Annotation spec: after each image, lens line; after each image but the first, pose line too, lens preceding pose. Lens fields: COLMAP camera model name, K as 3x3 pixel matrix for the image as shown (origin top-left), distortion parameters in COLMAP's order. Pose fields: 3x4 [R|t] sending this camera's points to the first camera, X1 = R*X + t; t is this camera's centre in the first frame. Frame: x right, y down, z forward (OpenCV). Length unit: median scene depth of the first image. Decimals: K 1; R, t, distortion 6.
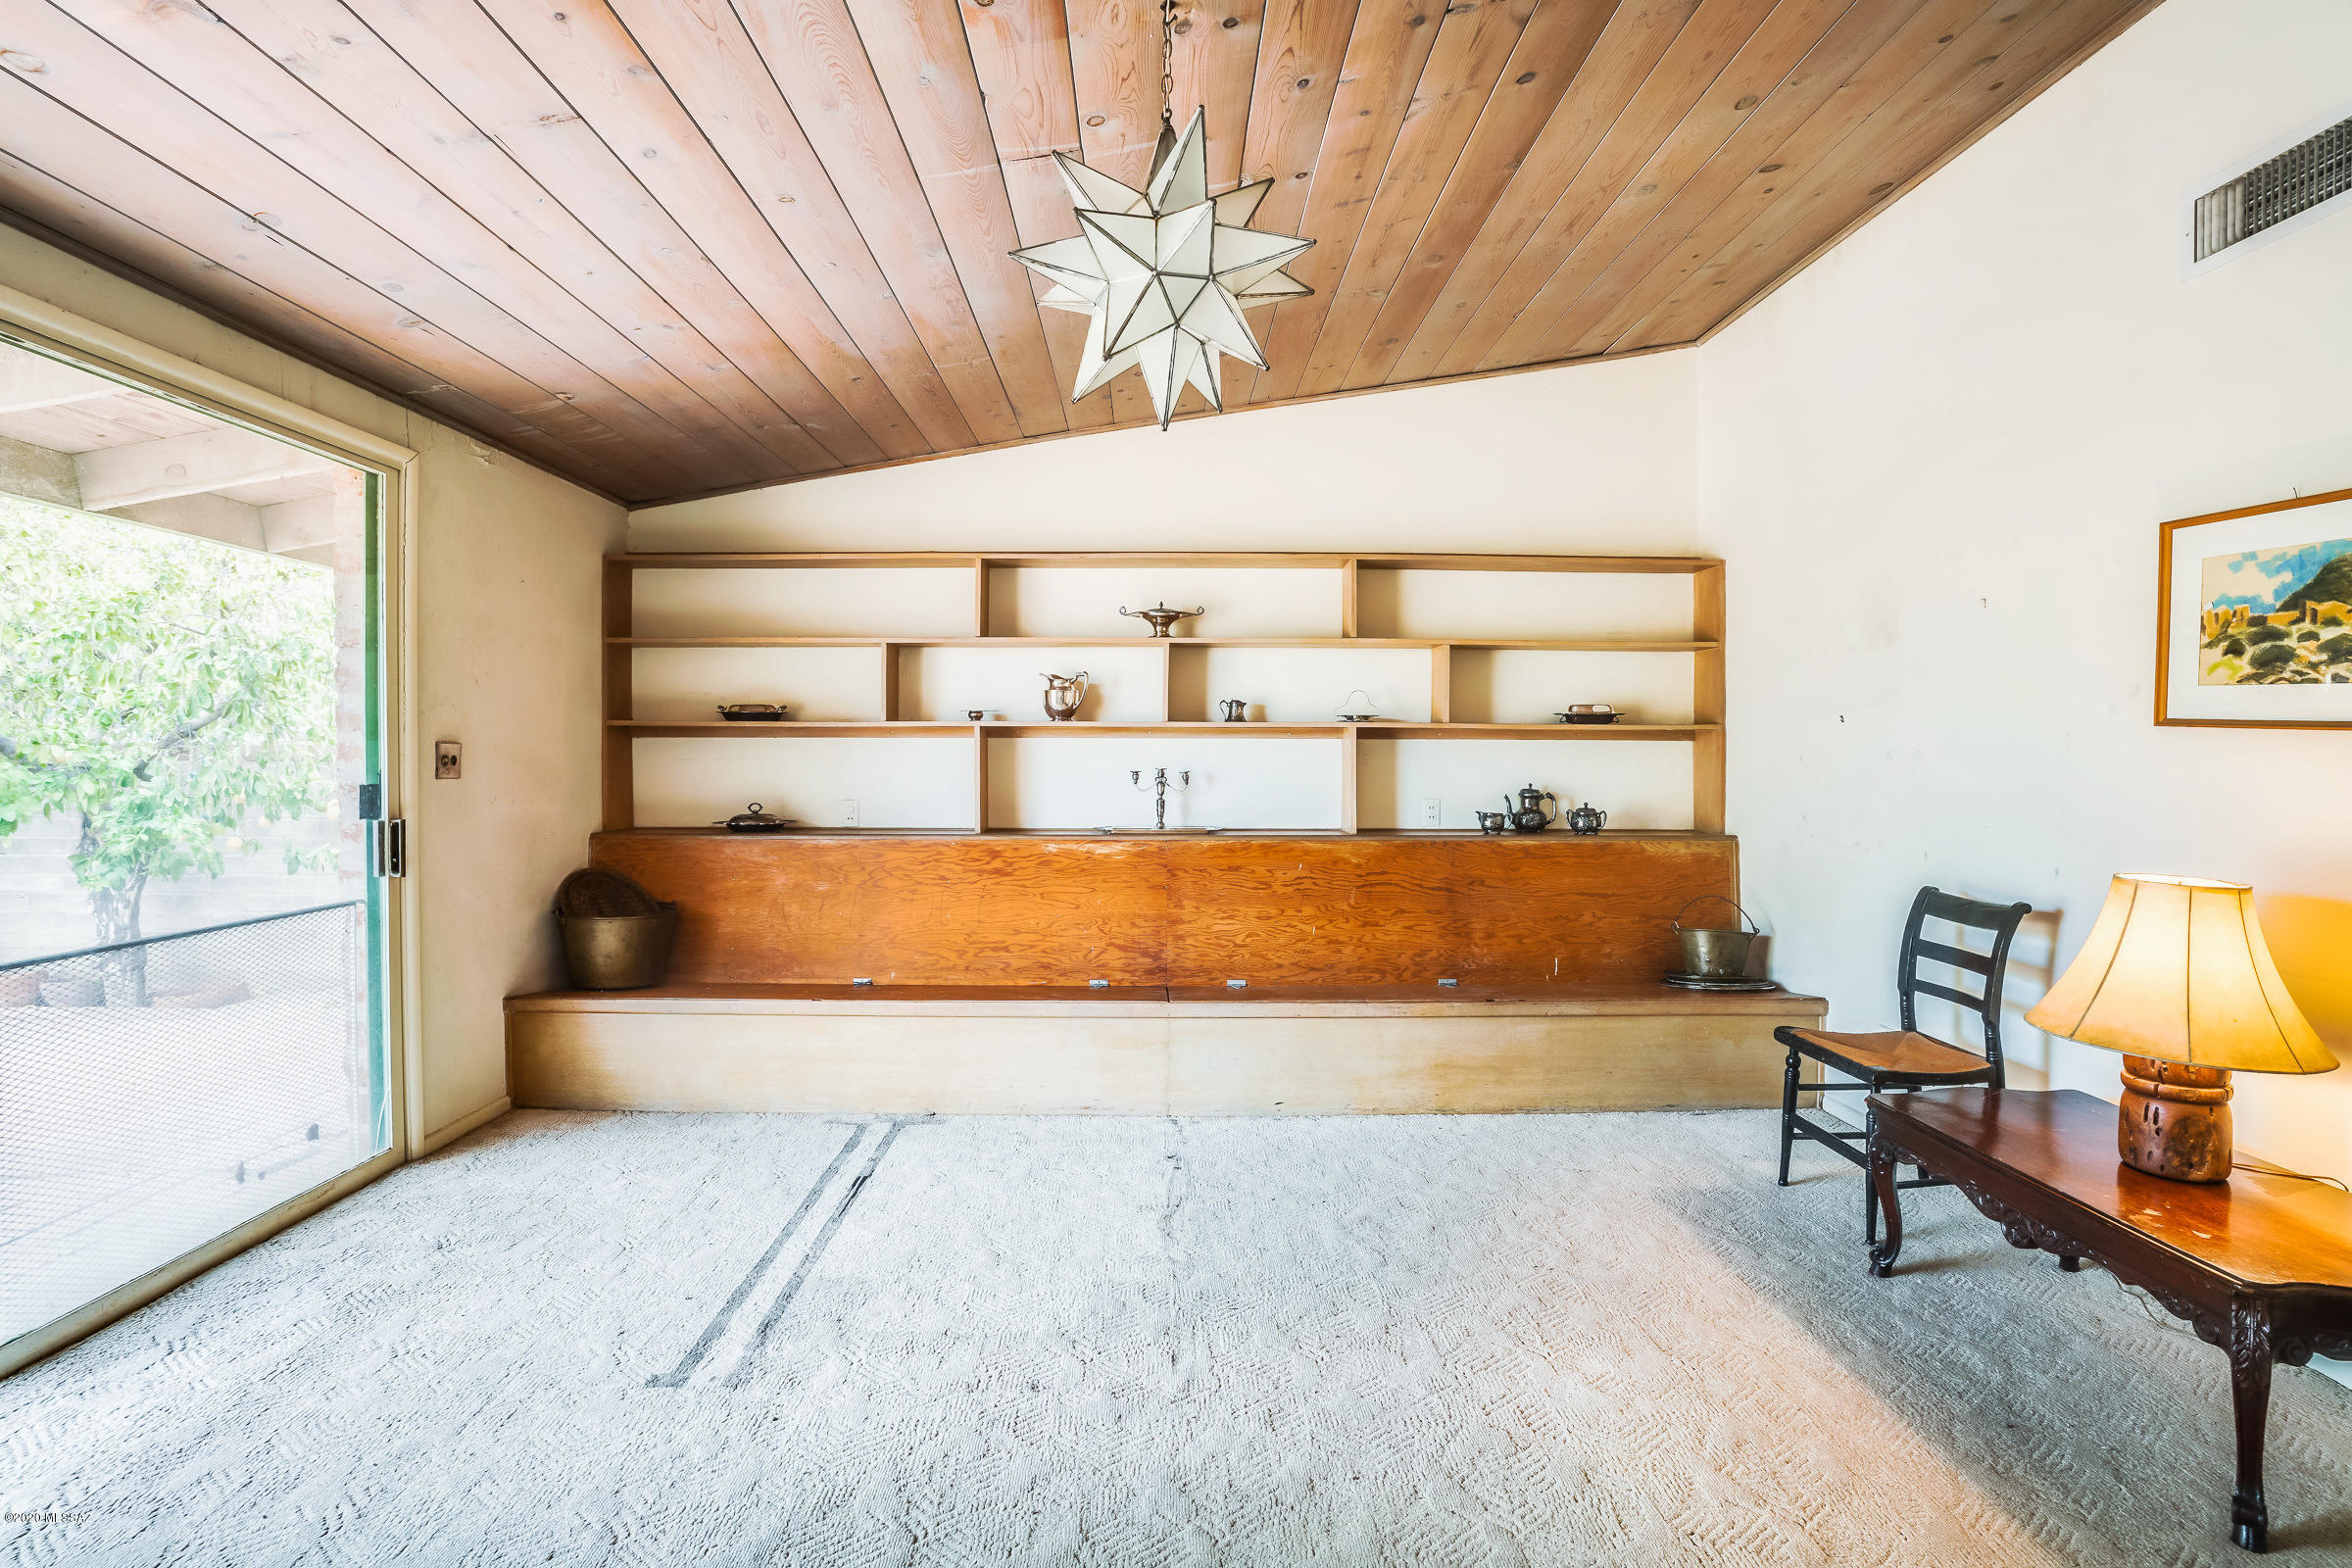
lens RADIAL K [[1172.8, 0, 1160.9], [0, 1172.8, 749.7], [0, 0, 1]] dist [-0.075857, 0.038300]
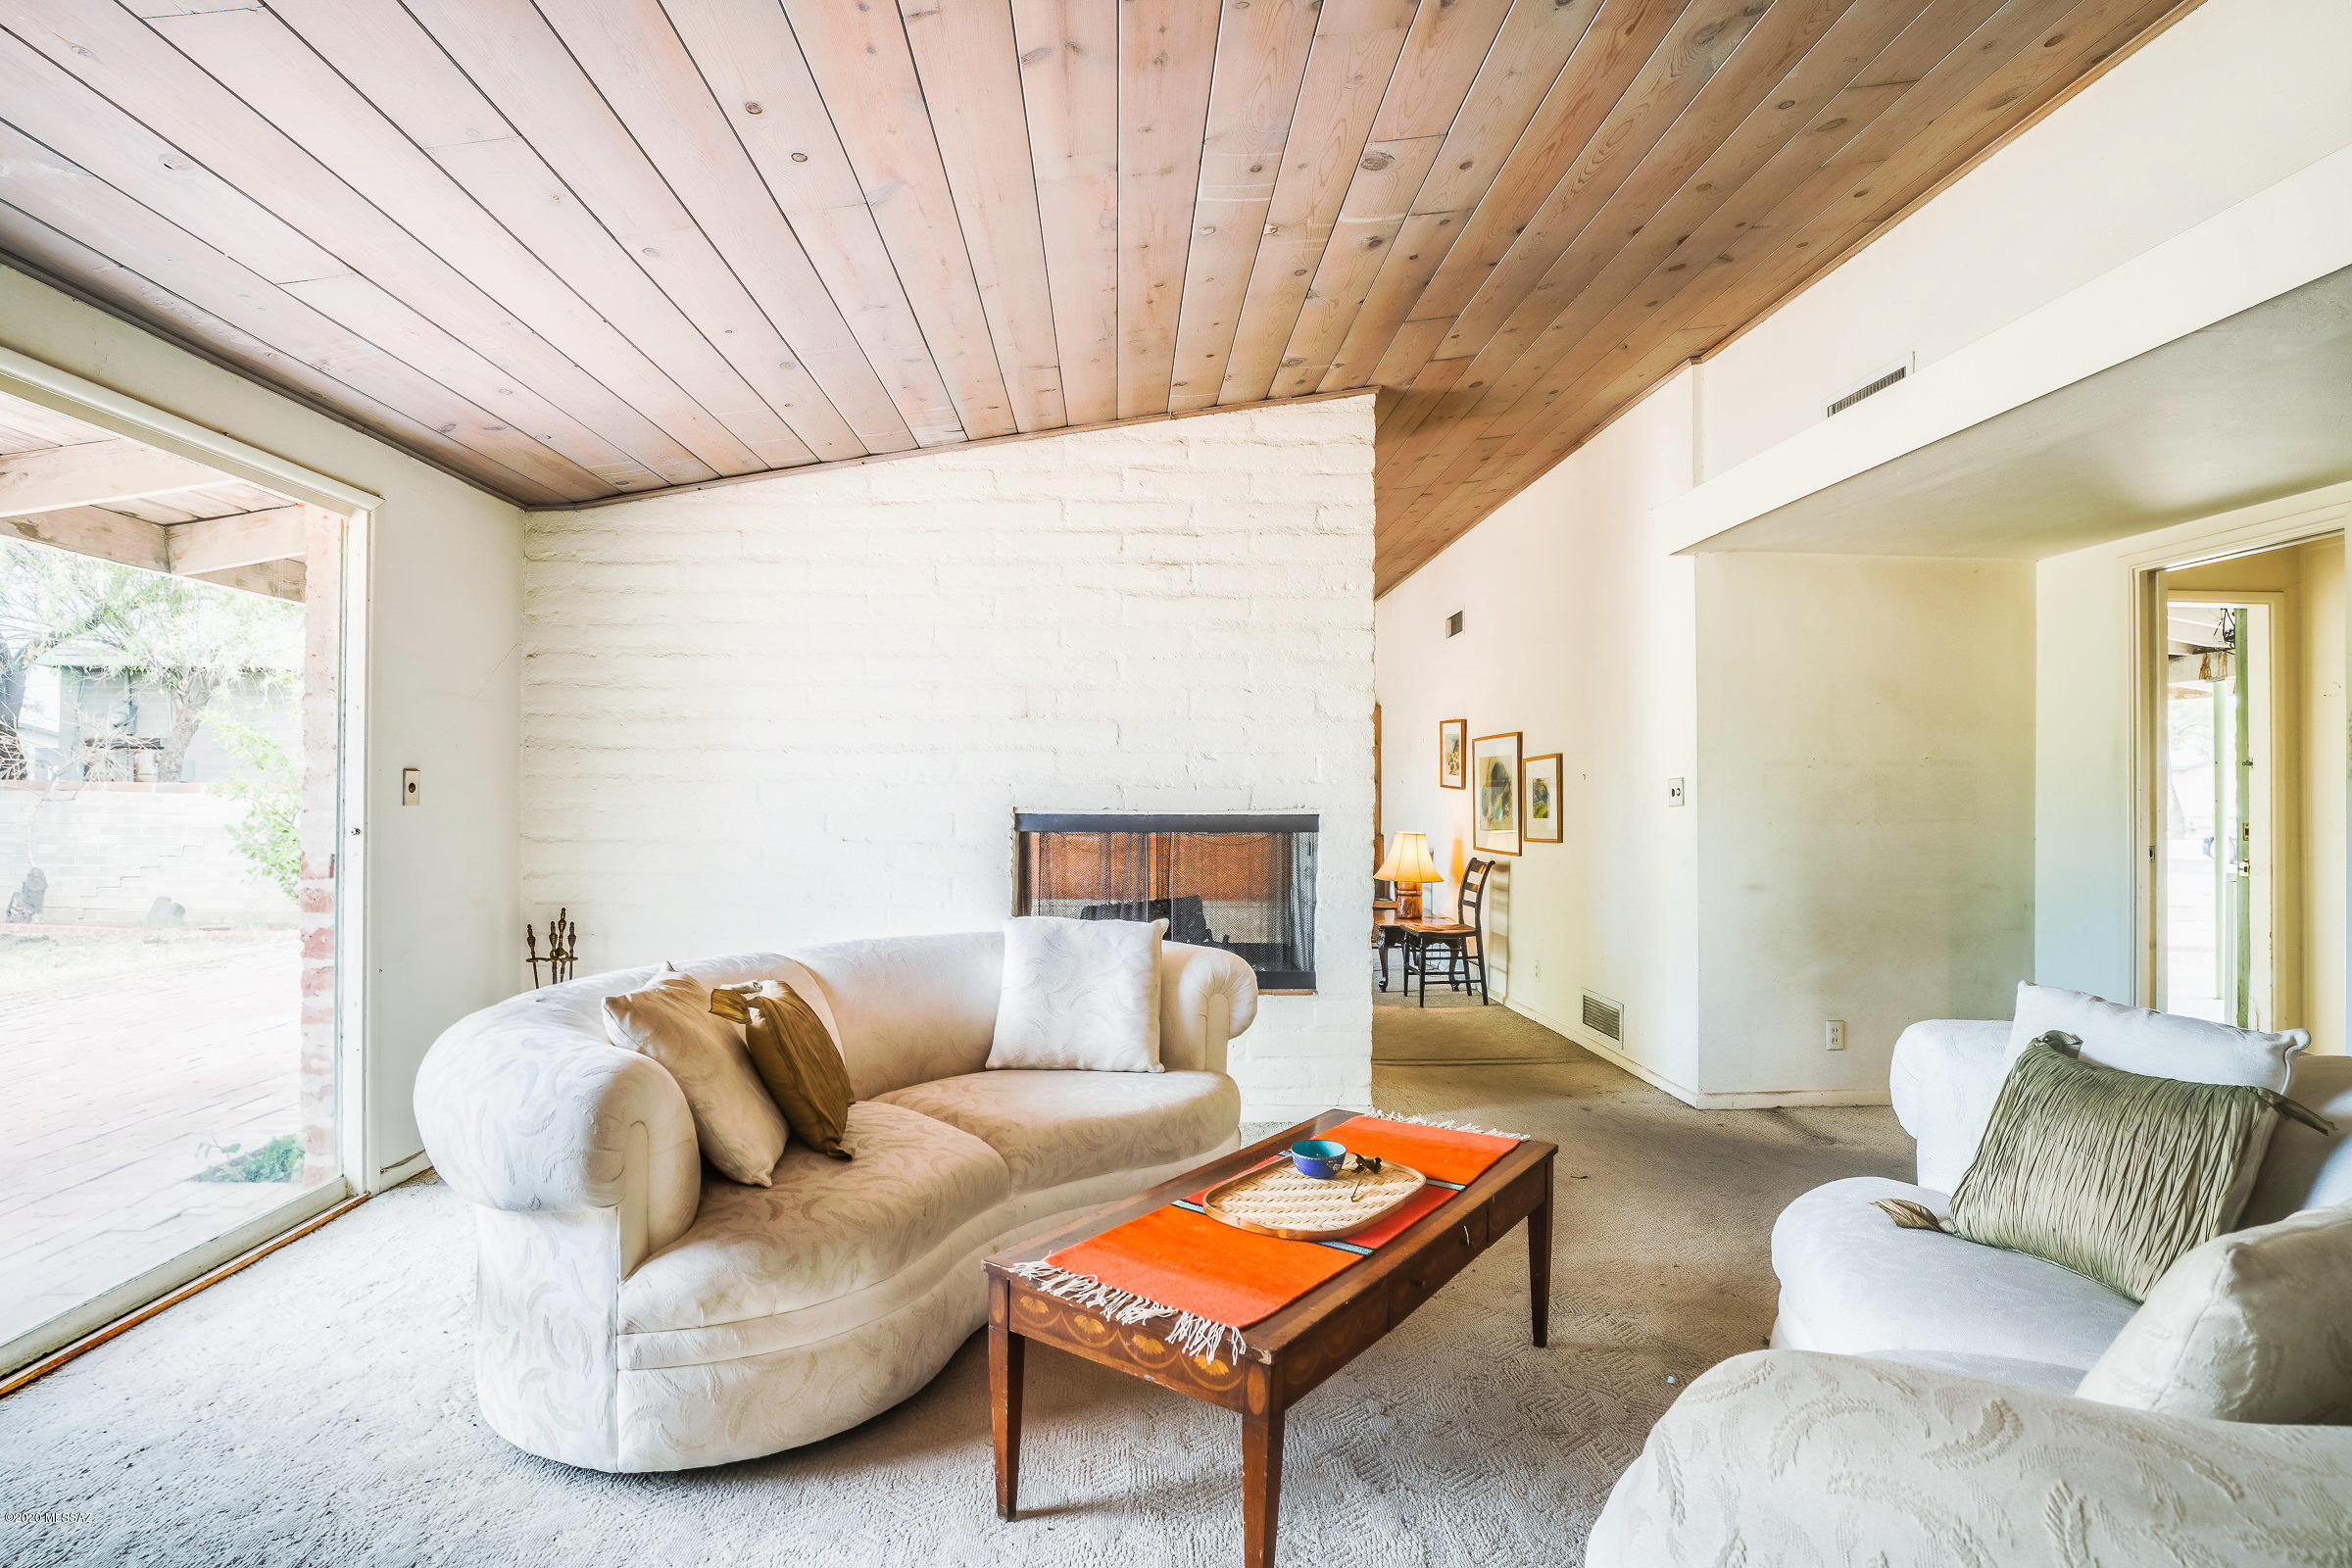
lens RADIAL K [[1206.4, 0, 1169.5], [0, 1206.4, 747.3], [0, 0, 1]] dist [-0.068651, 0.034507]
pose [[0.998563, 0.001524, 0.053565, -0.004894], [-0.000363, 0.999765, -0.021668, -0.004949], [-0.053585, 0.021617, 0.998329, -0.149261]]
